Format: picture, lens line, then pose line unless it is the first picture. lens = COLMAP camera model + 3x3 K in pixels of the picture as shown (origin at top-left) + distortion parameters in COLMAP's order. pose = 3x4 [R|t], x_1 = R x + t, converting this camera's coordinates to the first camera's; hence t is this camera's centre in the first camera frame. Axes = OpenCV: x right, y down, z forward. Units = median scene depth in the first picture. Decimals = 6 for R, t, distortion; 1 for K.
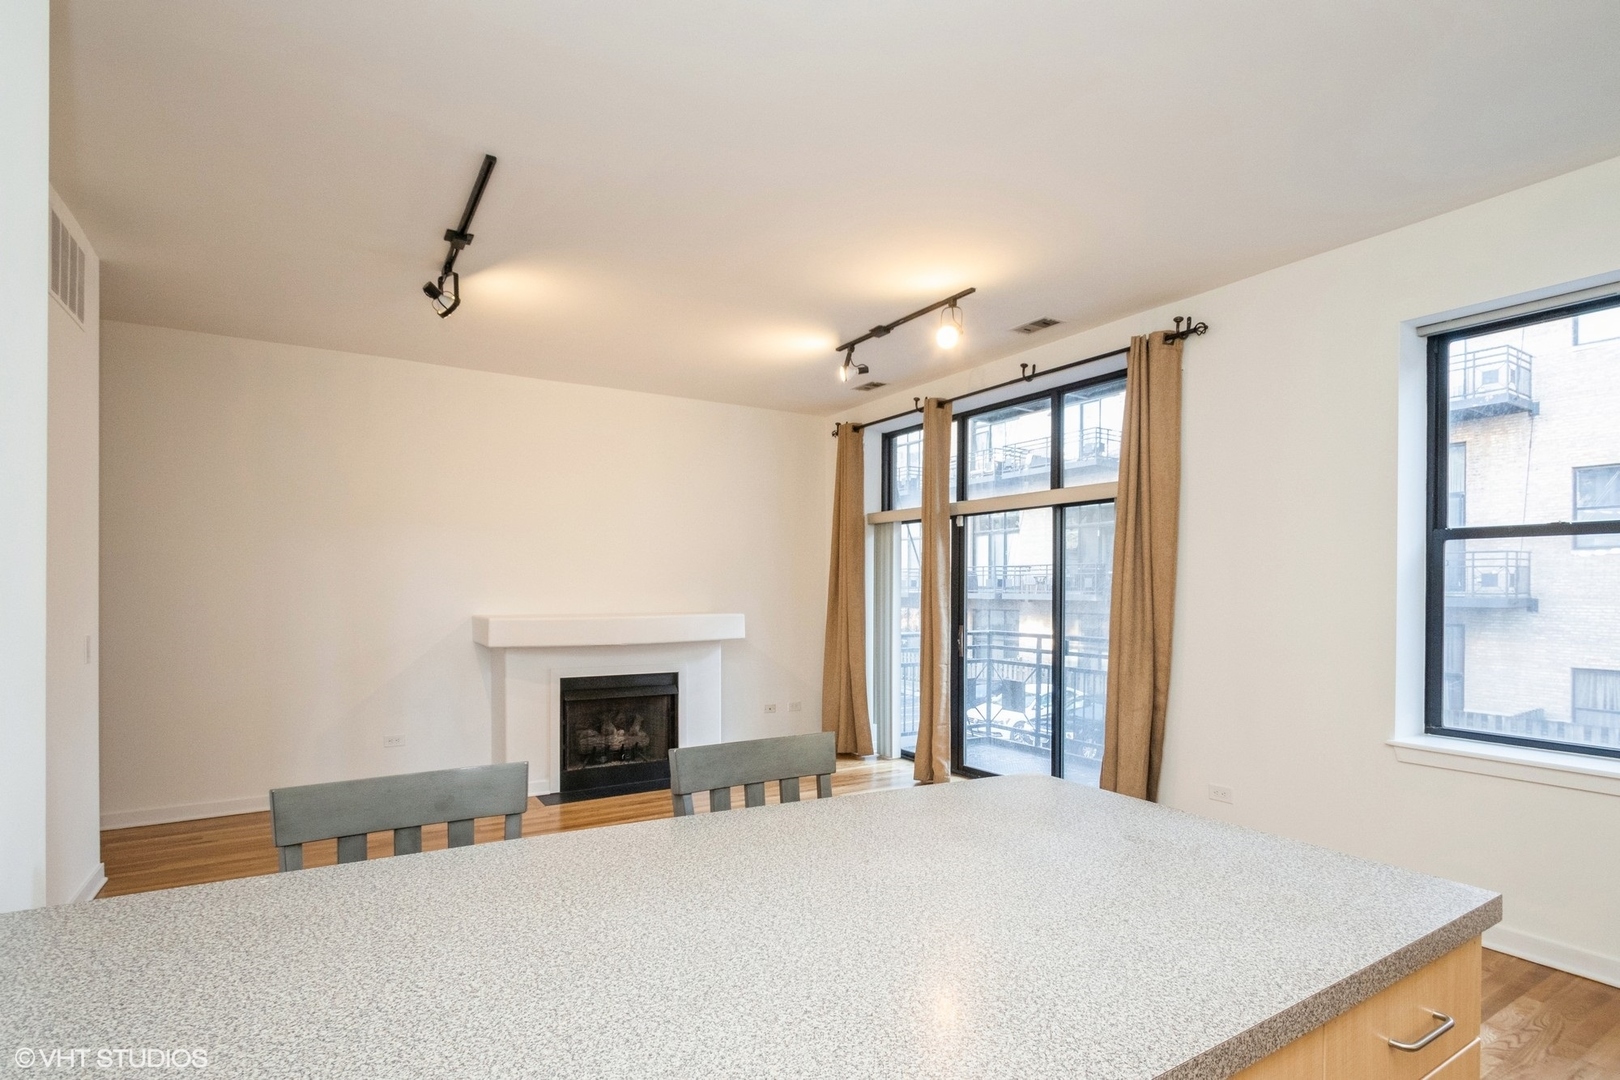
lens RADIAL K [[807.9, 0, 814.7], [0, 807.9, 591.0], [0, 0, 1]] dist [-0.001886, -0.001169]
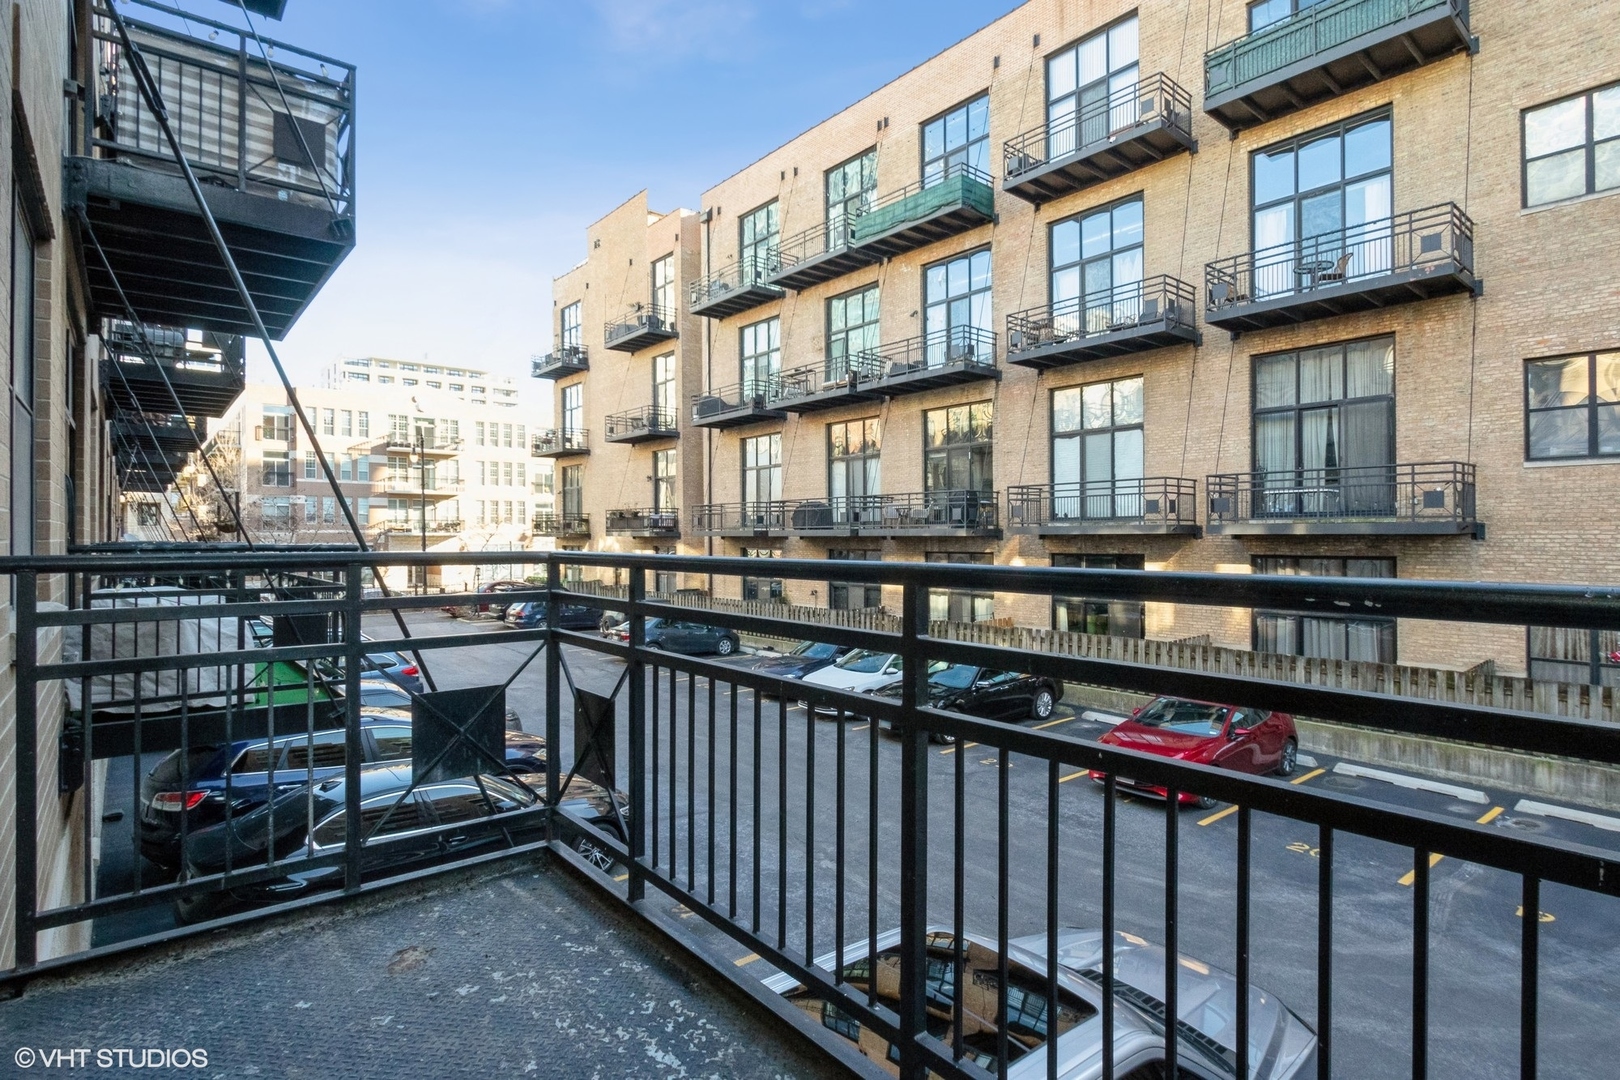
lens RADIAL K [[819.8, 0, 817.6], [0, 819.8, 529.5], [0, 0, 1]] dist [-0.001505, -0.001303]
pose [[0.991769, -0.007286, 0.127835, 0.396799], [0.008755, 0.999902, -0.010935, 0.057339], [-0.127743, 0.011964, 0.991735, 0.826976]]
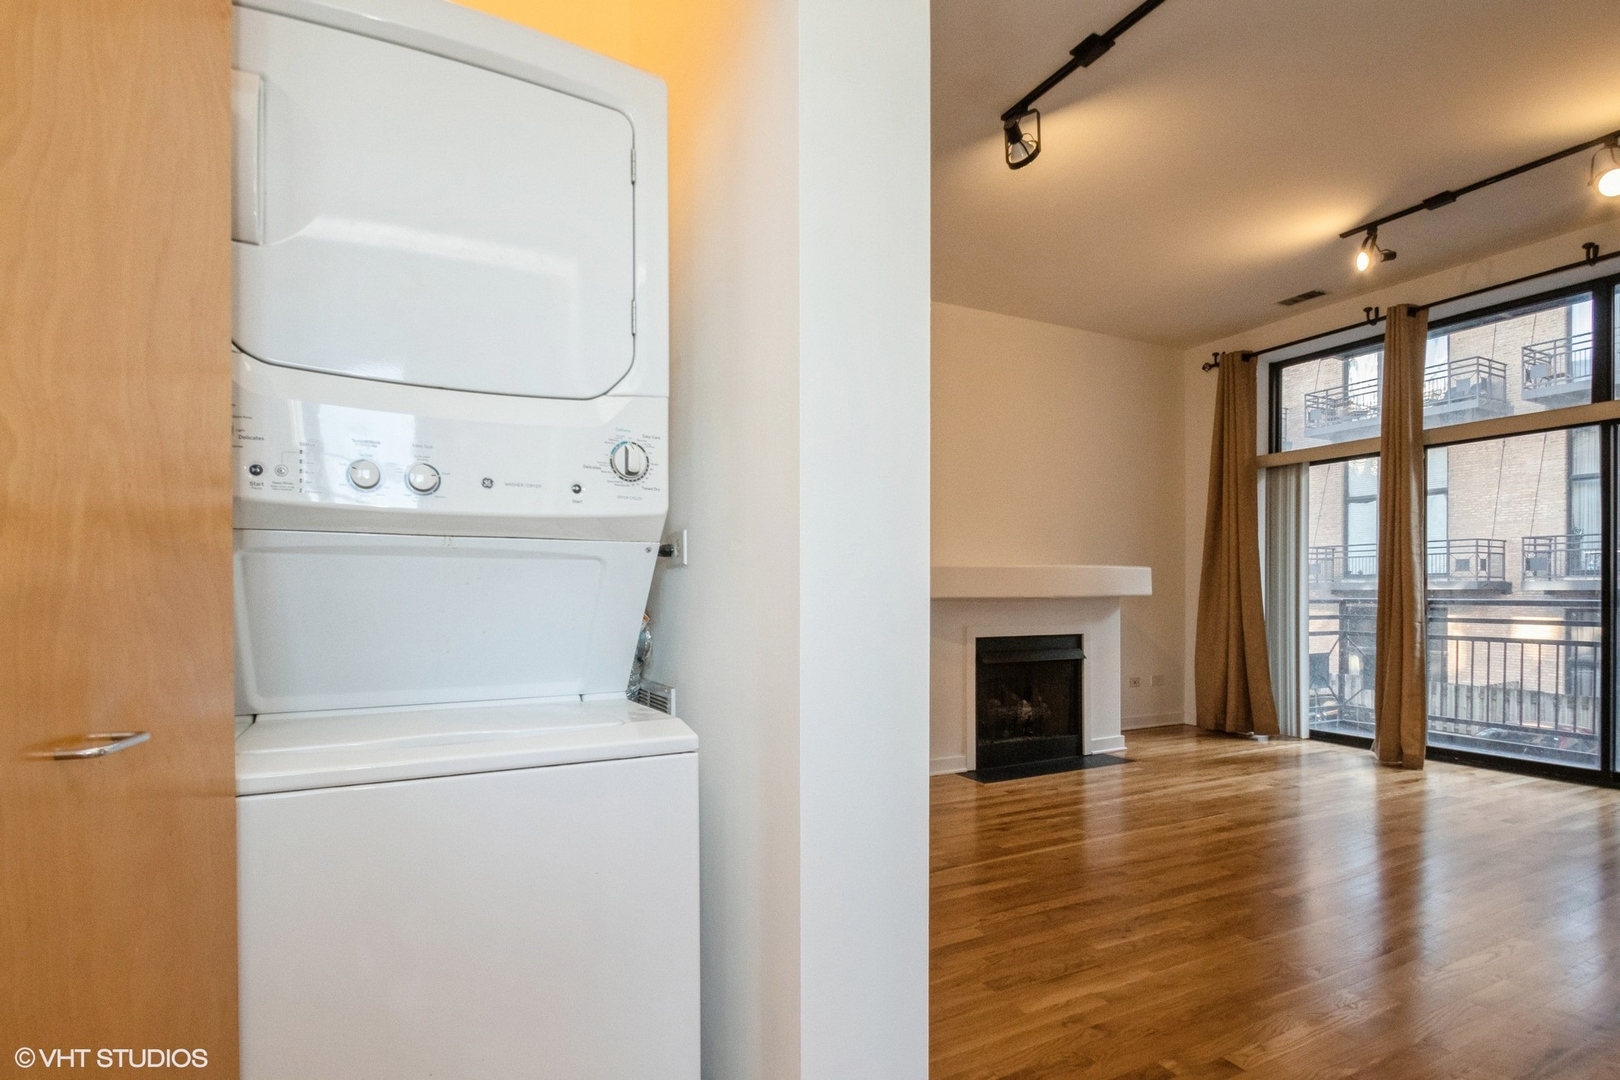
lens RADIAL K [[819.8, 0, 816.2], [0, 819.8, 595.1], [0, 0, 1]] dist [-0.001505, -0.001303]
pose [[0.997062, -0.005616, -0.076394, -0.385154], [0.005657, 0.999984, 0.000314, 0.056814], [0.076391, -0.000745, 0.997078, 0.105611]]
